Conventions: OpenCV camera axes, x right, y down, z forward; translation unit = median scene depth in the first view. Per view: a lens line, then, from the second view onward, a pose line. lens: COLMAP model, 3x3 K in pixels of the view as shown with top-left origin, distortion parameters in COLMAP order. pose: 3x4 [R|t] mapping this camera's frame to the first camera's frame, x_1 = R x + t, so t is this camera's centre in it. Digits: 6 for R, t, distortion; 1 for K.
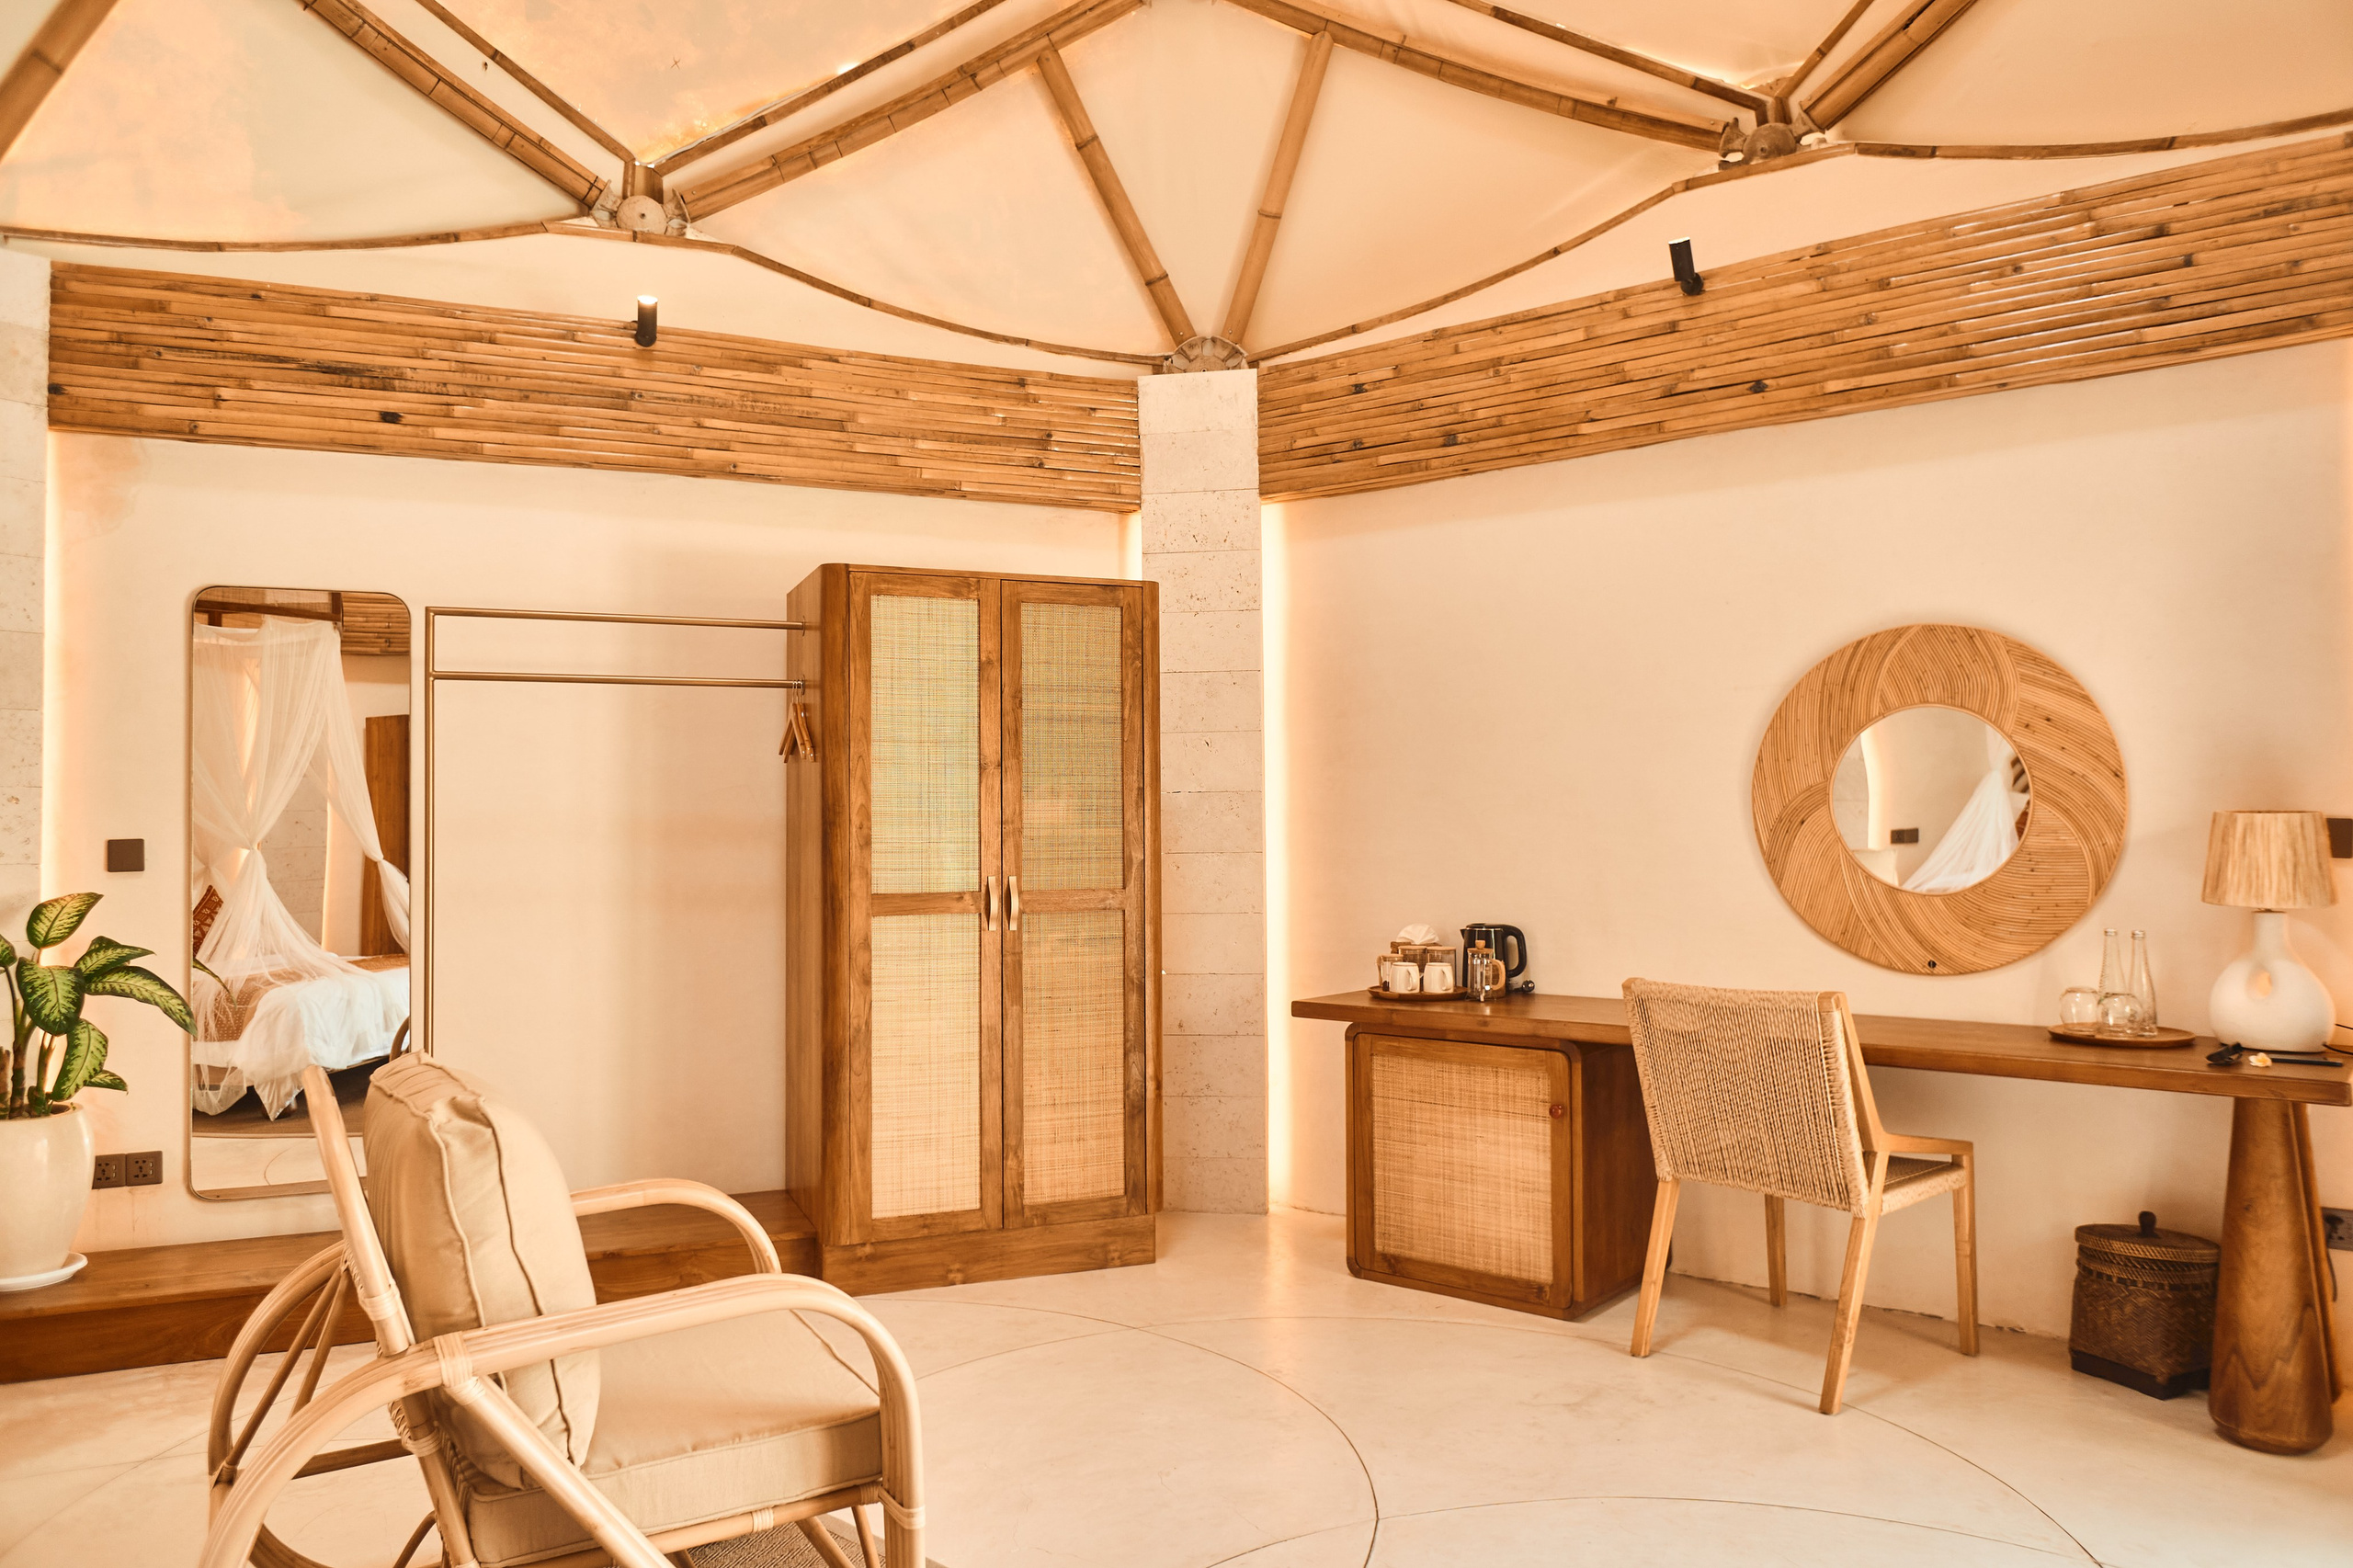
lens RADIAL K [[1623.6, 0, 1147.7], [0, 1623.6, 774.2], [0, 0, 1]] dist [-0.012721, 0.004031]
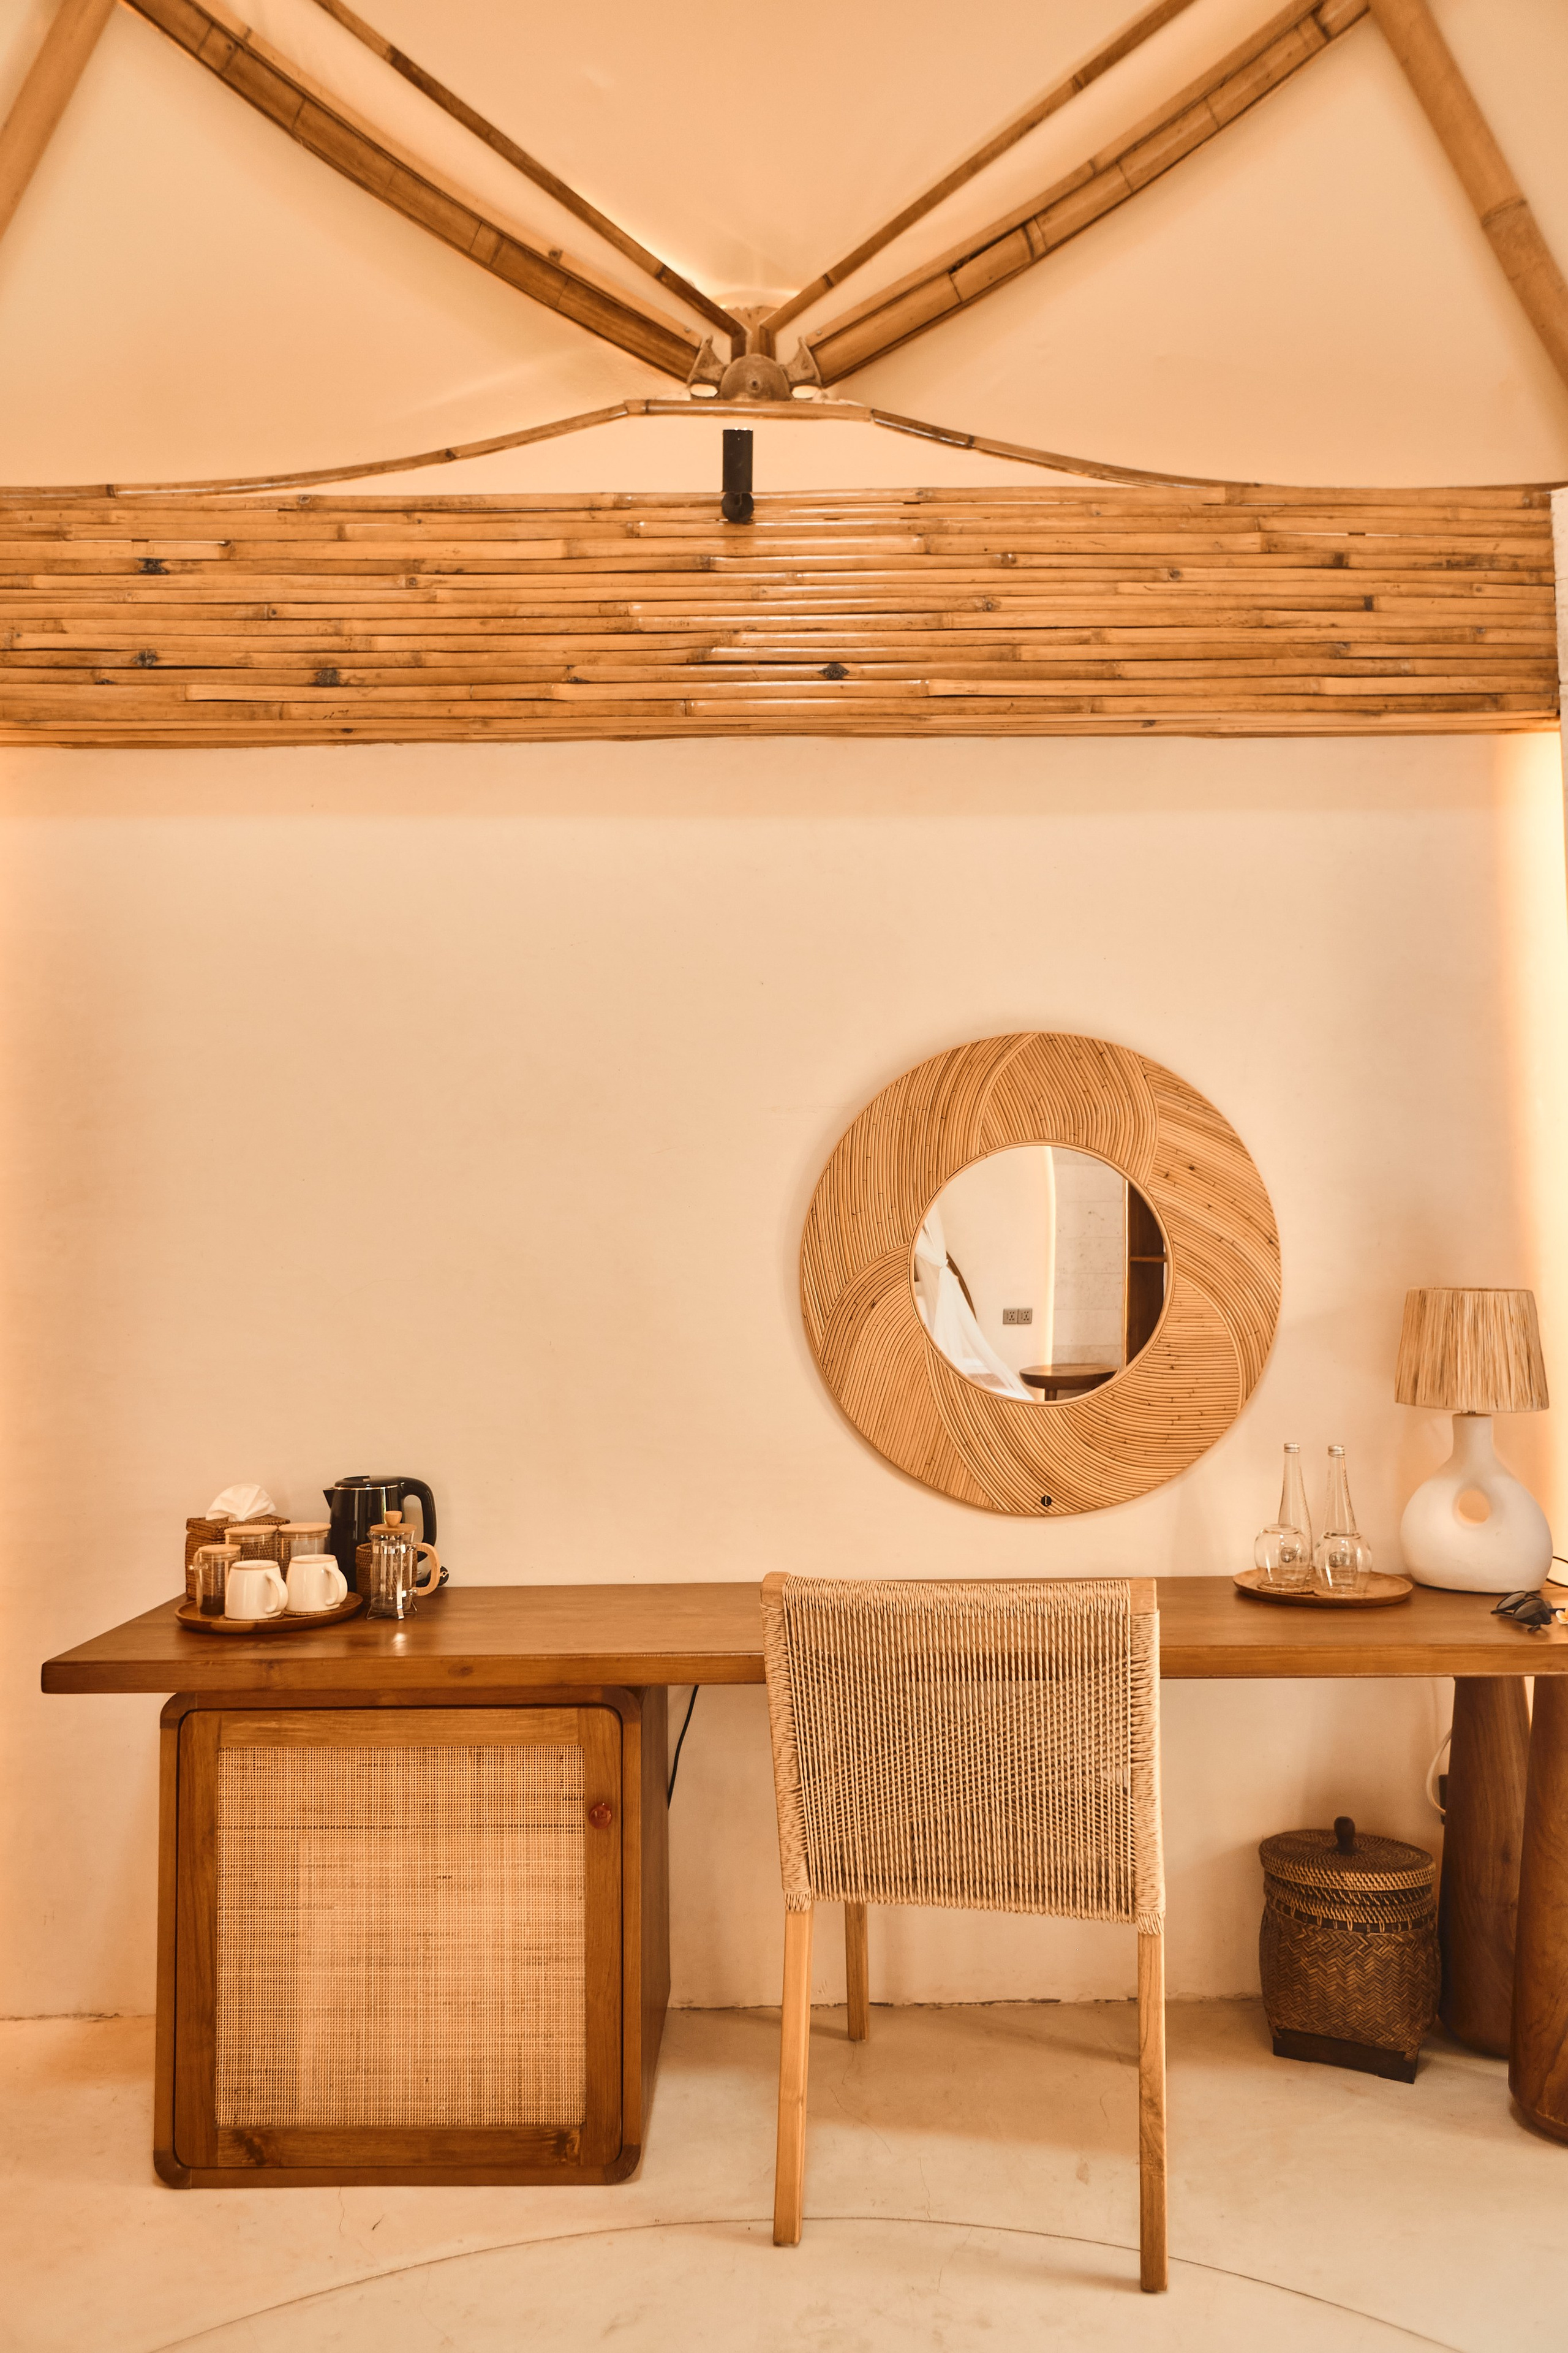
lens RADIAL K [[1623.5, 0, 780.6], [0, 1623.5, 1172.4], [0, 0, 1]] dist [-0.012721, 0.004031]
pose [[0.765147, 0.044733, 0.642300, -0.073663], [-0.013795, 0.998494, -0.053107, 0.010421], [-0.643708, 0.031775, 0.764611, 0.494383]]
